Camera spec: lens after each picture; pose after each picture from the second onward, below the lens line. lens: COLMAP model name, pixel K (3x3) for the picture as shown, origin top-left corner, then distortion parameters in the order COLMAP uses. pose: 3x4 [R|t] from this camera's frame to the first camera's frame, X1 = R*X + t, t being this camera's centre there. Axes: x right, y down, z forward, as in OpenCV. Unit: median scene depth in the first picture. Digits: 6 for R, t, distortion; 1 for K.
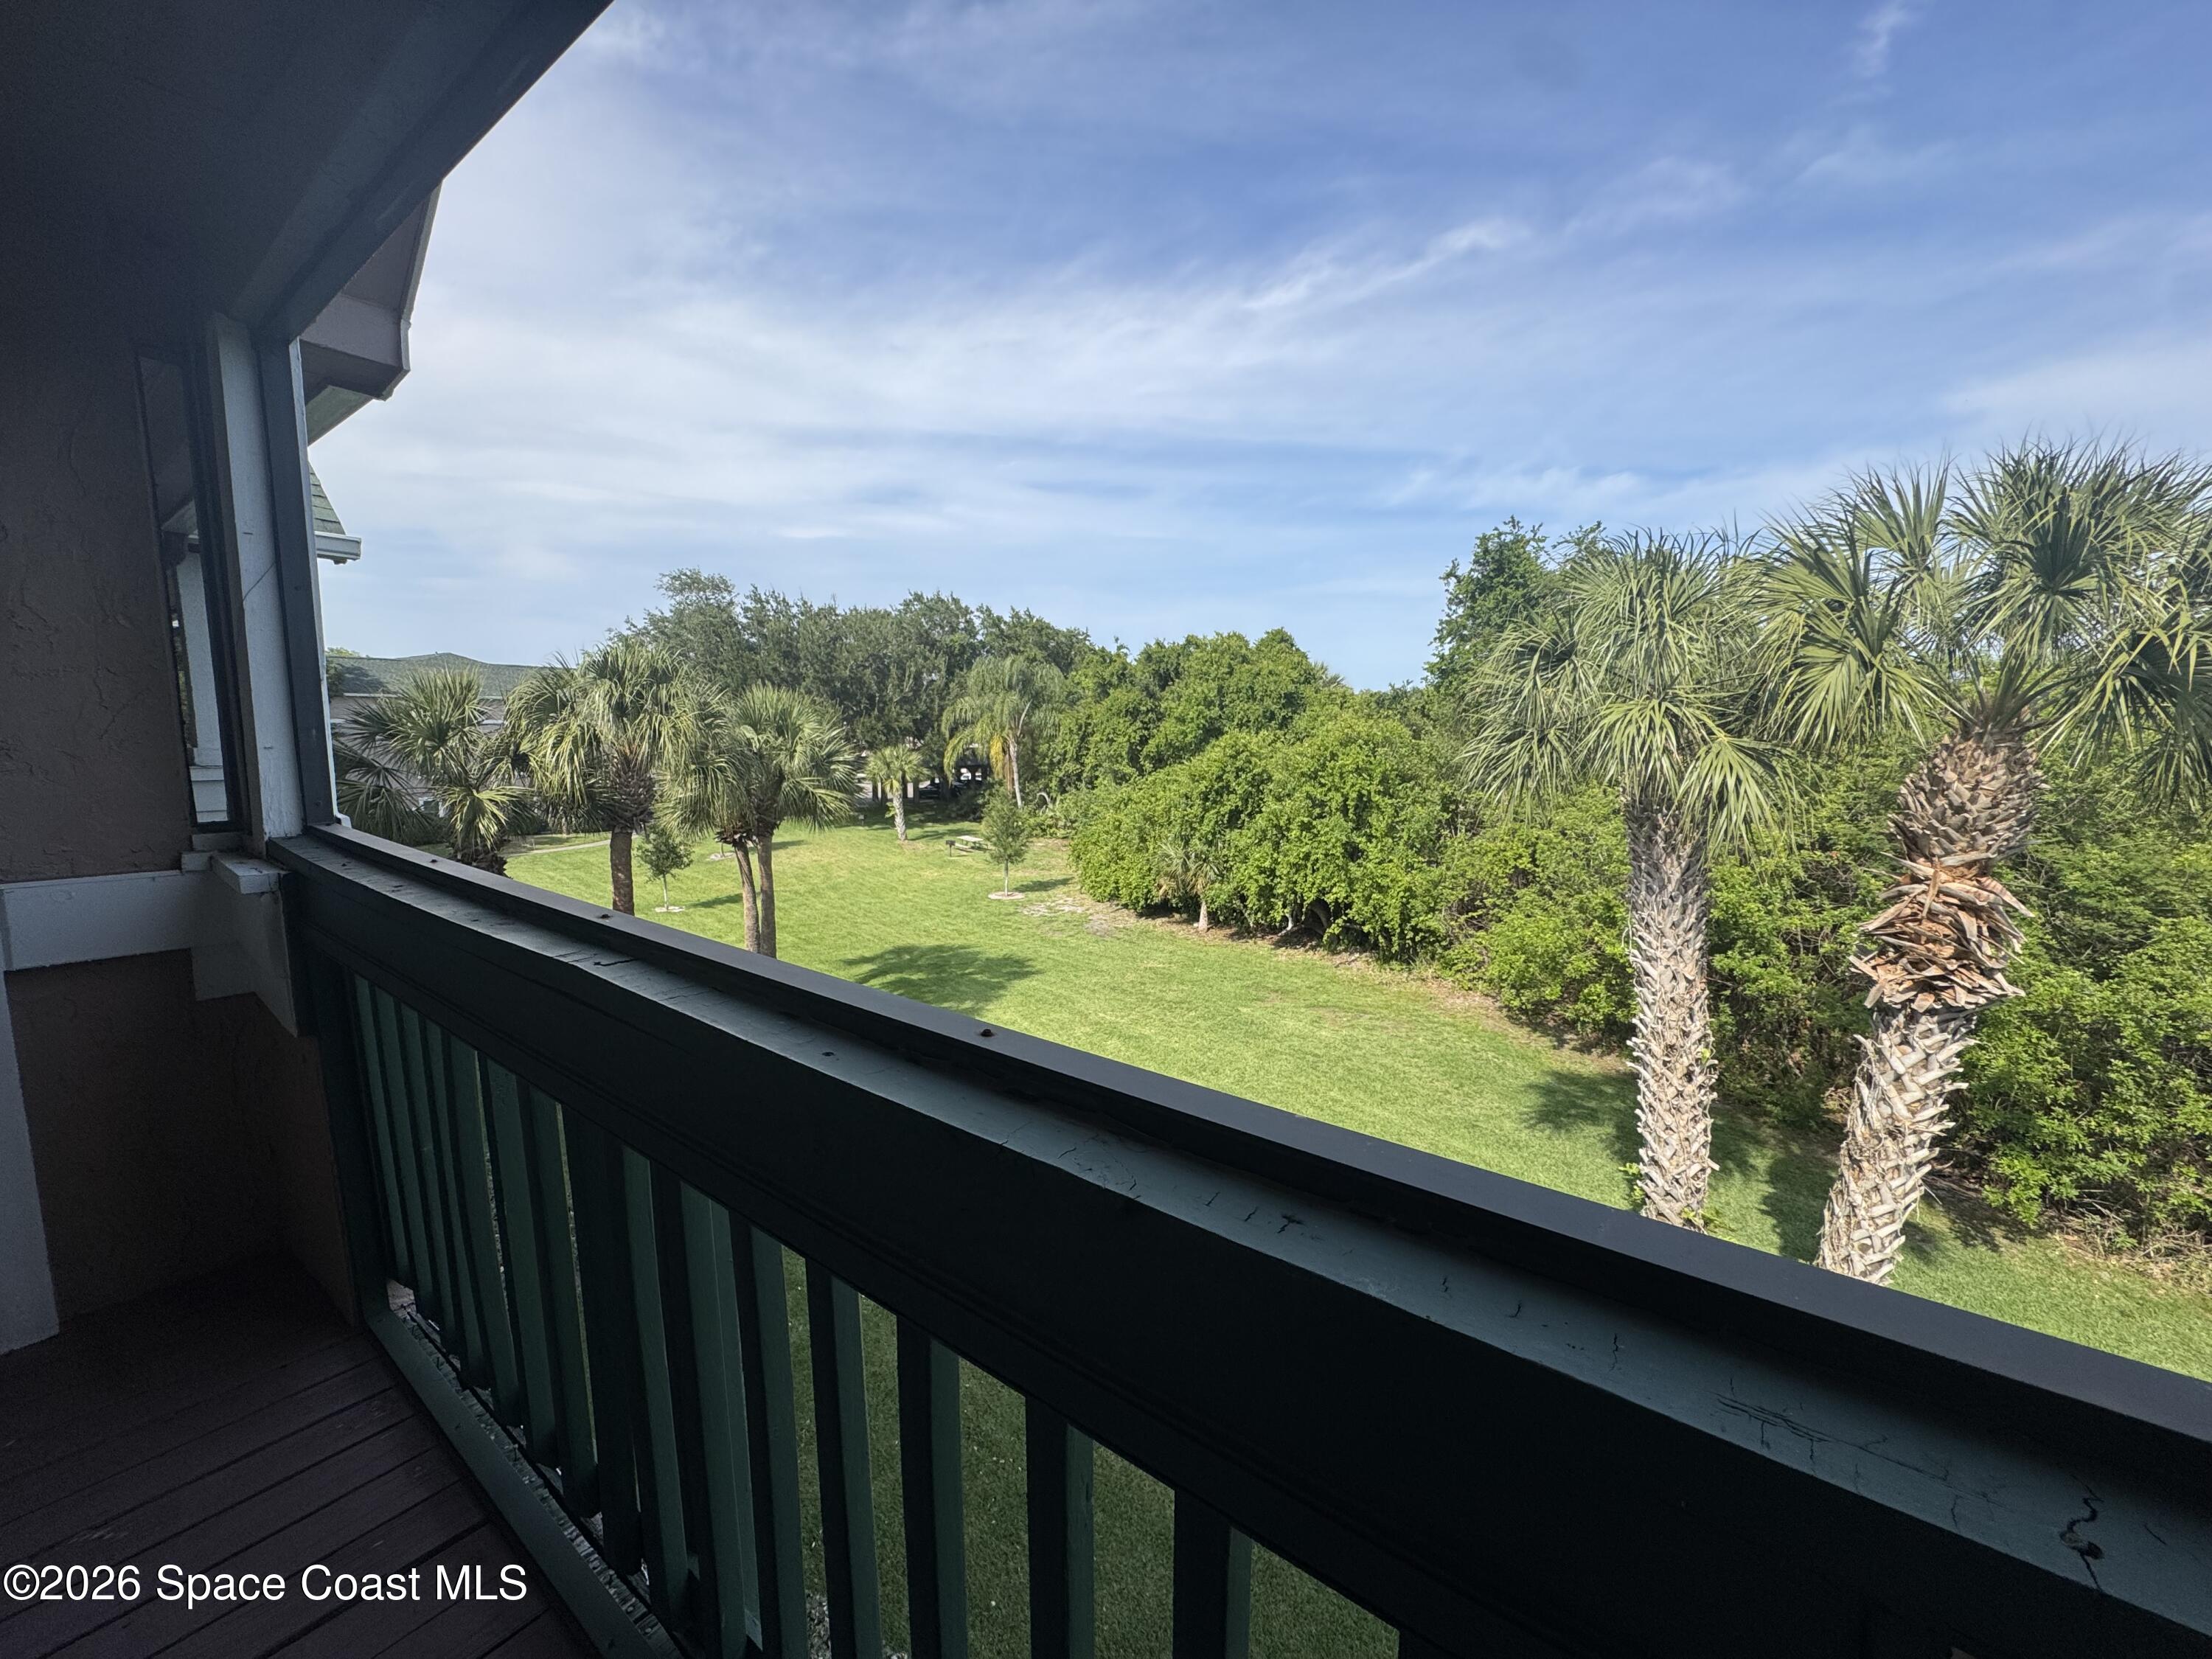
lens RADIAL K [[875.5, 0, 1102.3], [0, 875.5, 824.4], [0, 0, 1]] dist [-0.003180, 0.000079]
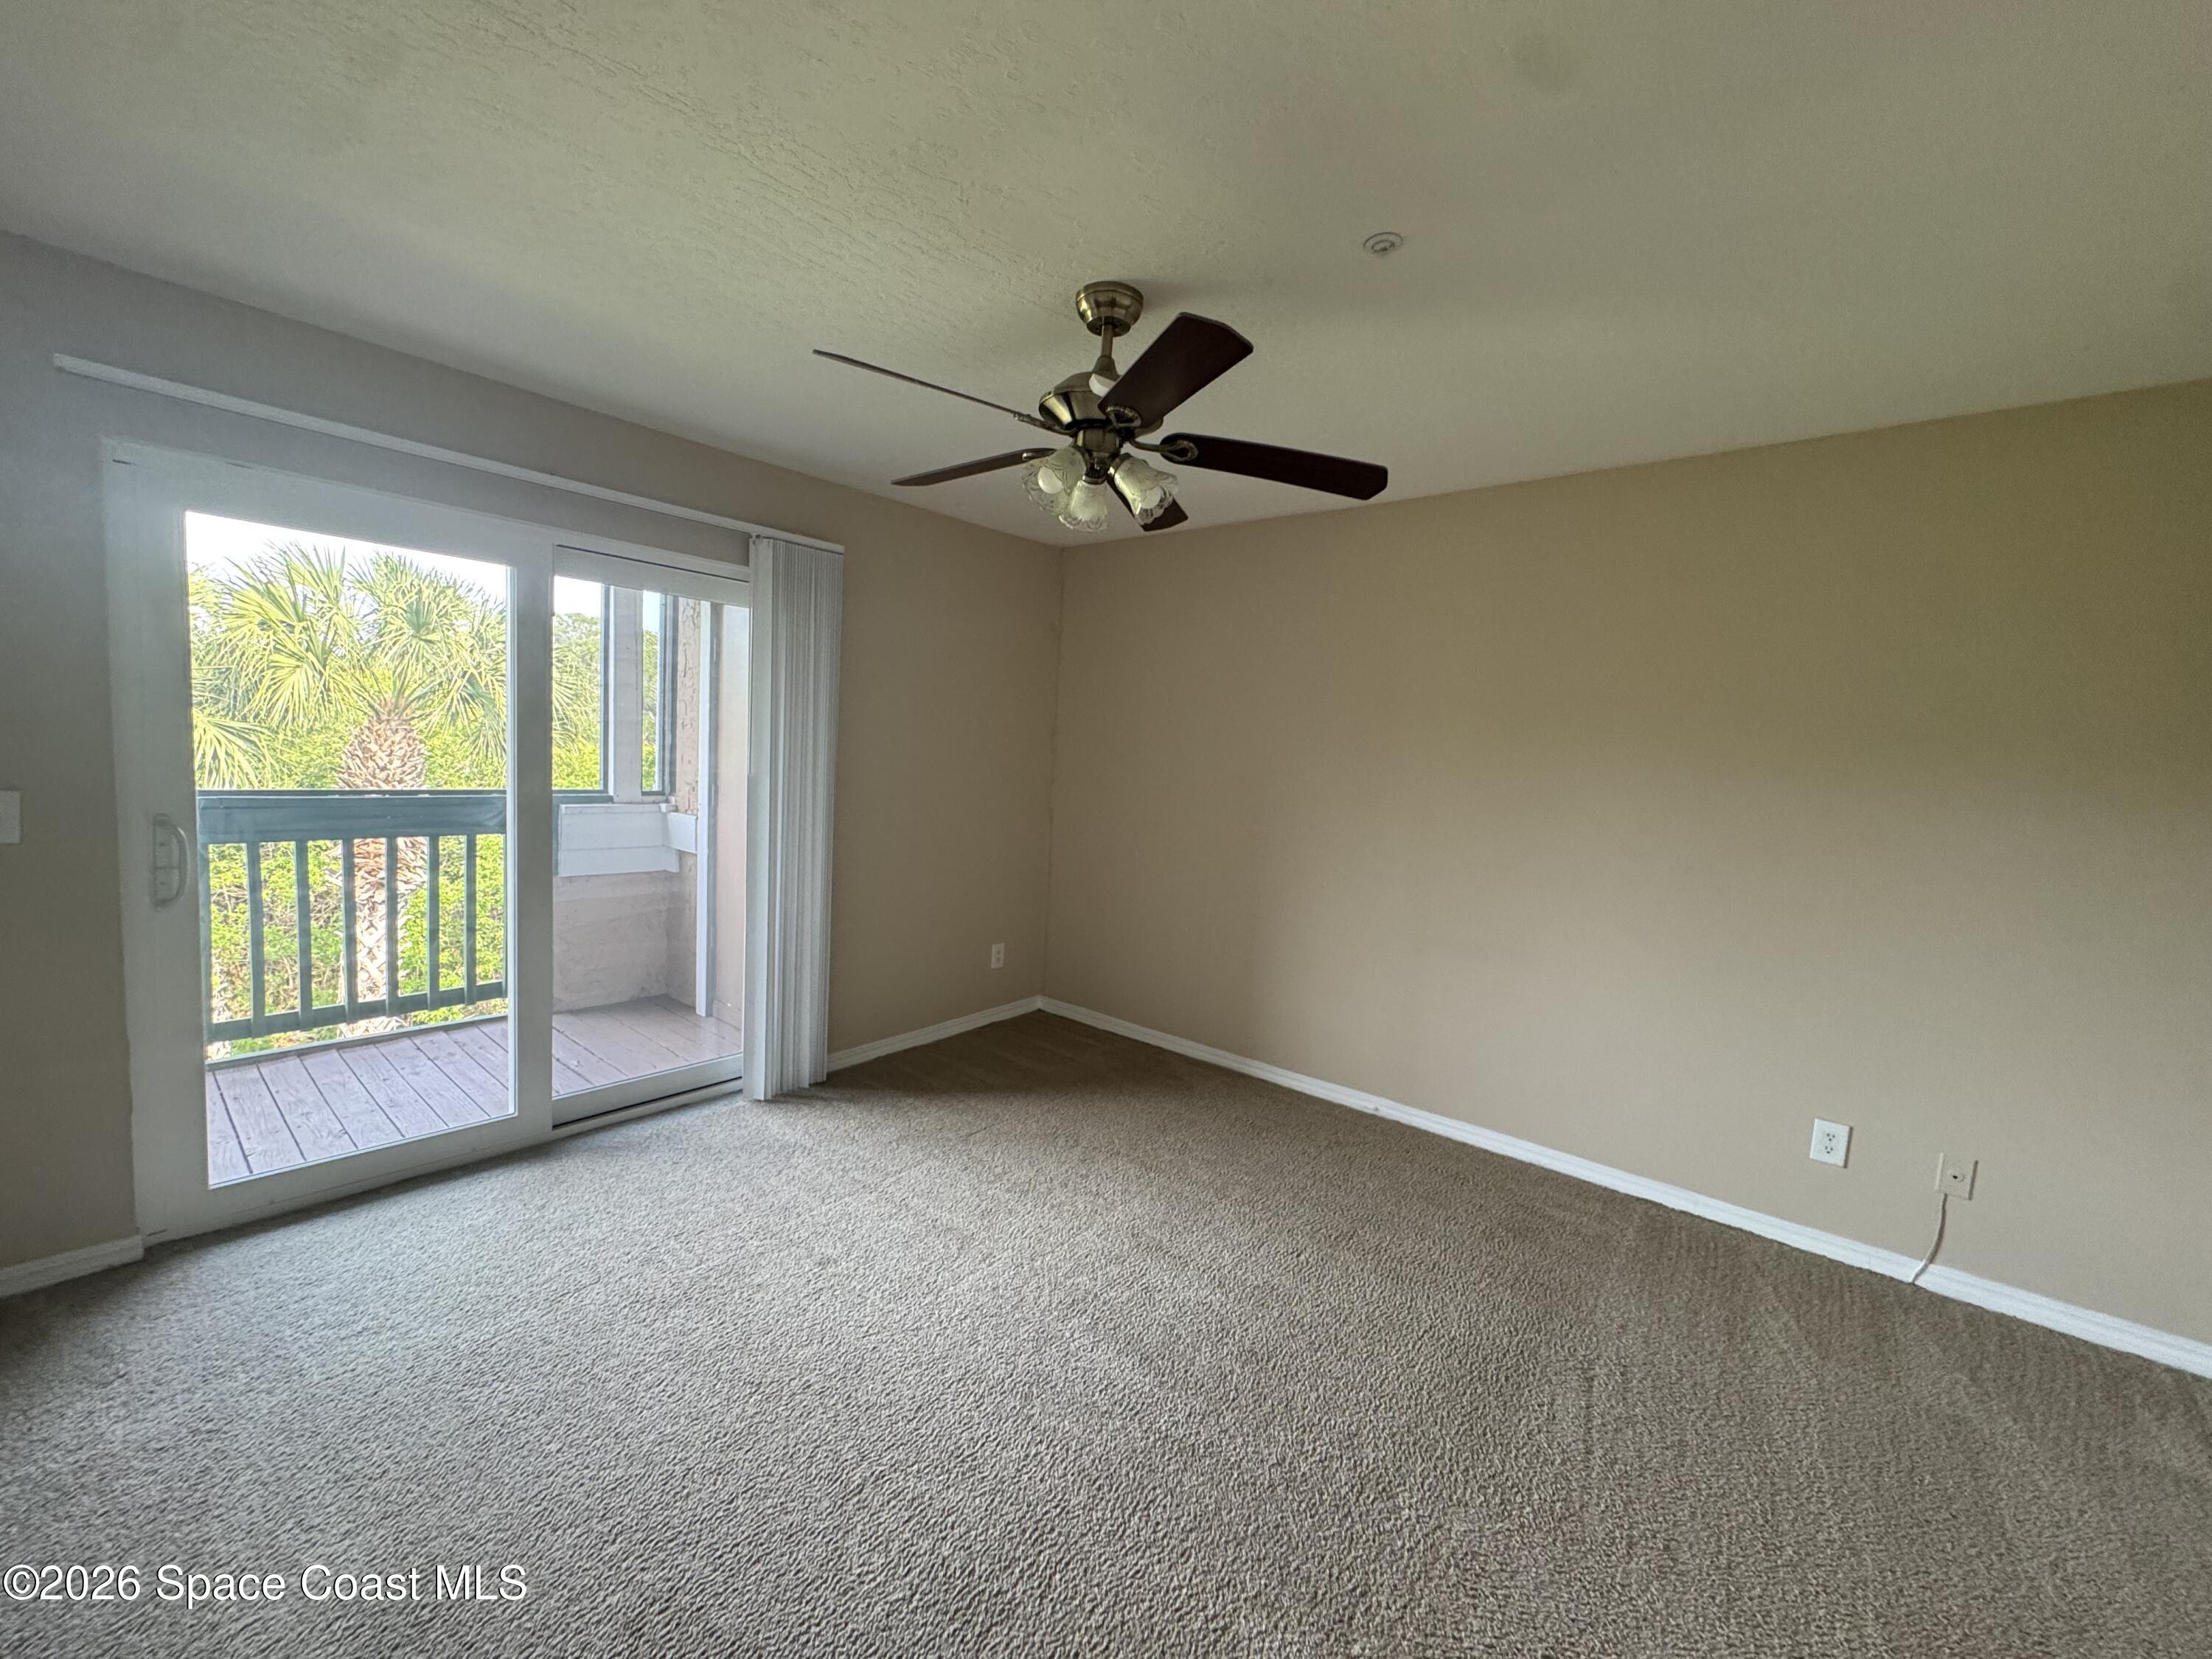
lens RADIAL K [[875.5, 0, 1102.3], [0, 875.5, 824.4], [0, 0, 1]] dist [-0.003180, 0.000079]
pose [[0.059270, -0.090300, 0.994149, -0.506522], [0.073828, 0.993569, 0.085846, 0.042766], [-0.995508, 0.068308, 0.065555, -0.377661]]
